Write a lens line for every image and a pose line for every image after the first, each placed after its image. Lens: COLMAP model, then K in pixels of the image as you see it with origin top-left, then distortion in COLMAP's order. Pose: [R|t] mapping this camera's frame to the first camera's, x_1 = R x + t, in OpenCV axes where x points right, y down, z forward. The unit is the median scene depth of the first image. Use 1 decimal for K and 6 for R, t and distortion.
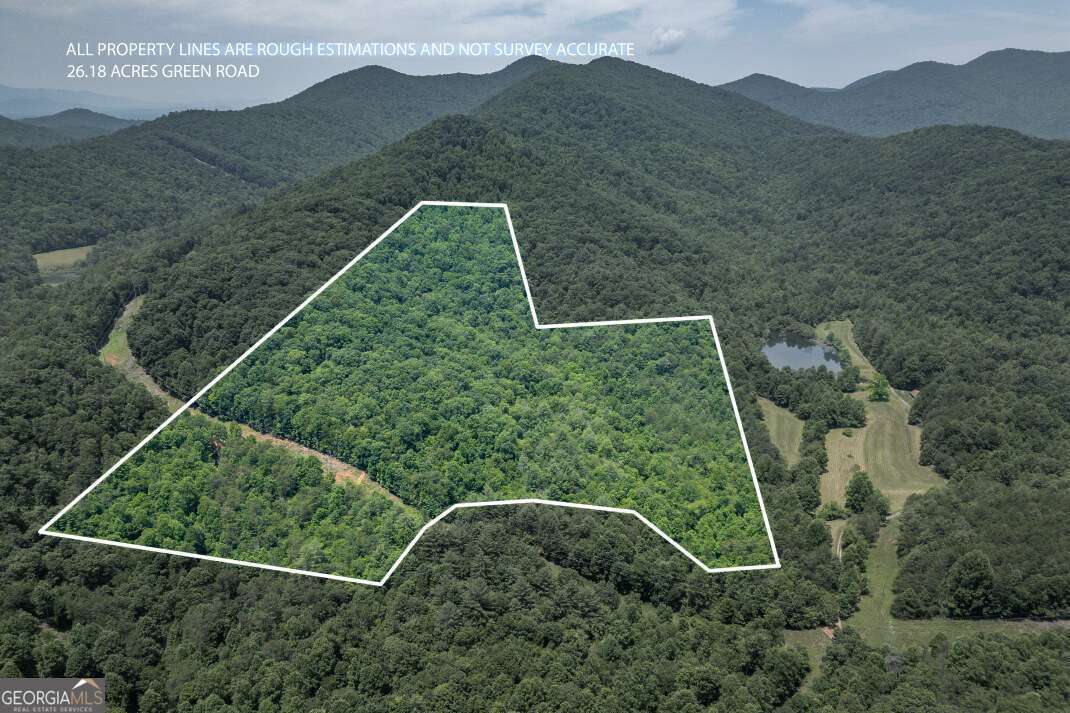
lens RADIAL K [[760.4, 0, 535.5], [0, 760.4, 402.1], [0, 0, 1]] dist [0.085658, -0.051444]
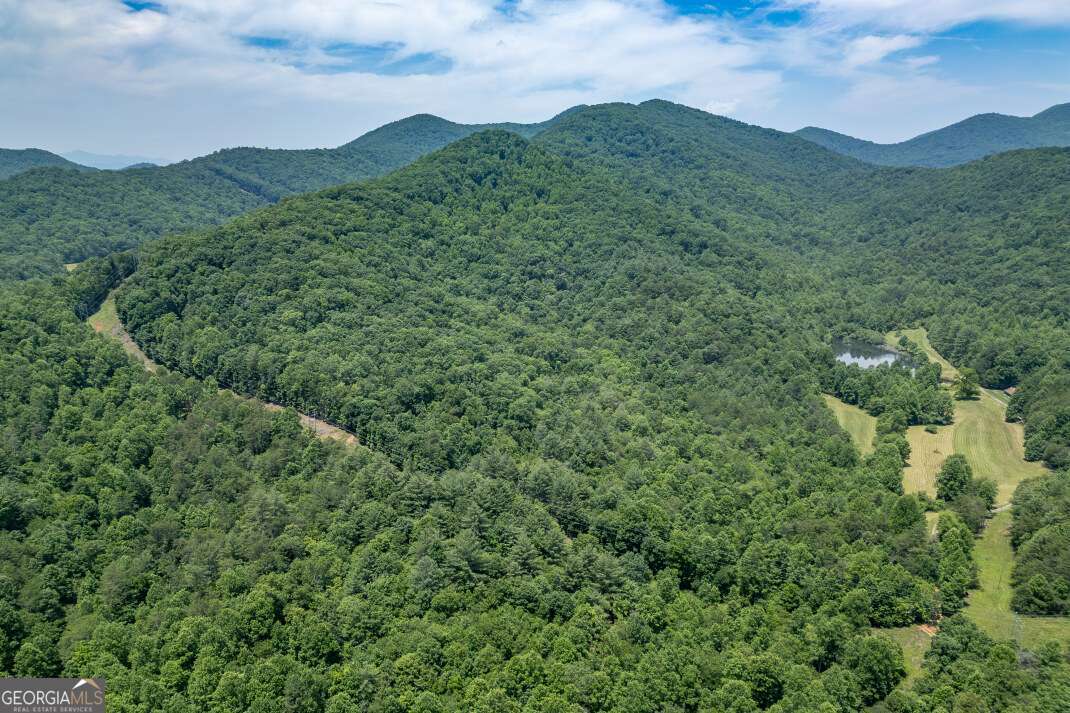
lens RADIAL K [[760.4, 0, 535.5], [0, 760.4, 402.1], [0, 0, 1]] dist [0.085658, -0.051444]
pose [[0.997817, 0.018252, -0.063461, 0.026916], [-0.024011, 0.995542, -0.091209, 0.107964], [0.061513, 0.092534, 0.993808, 0.137700]]
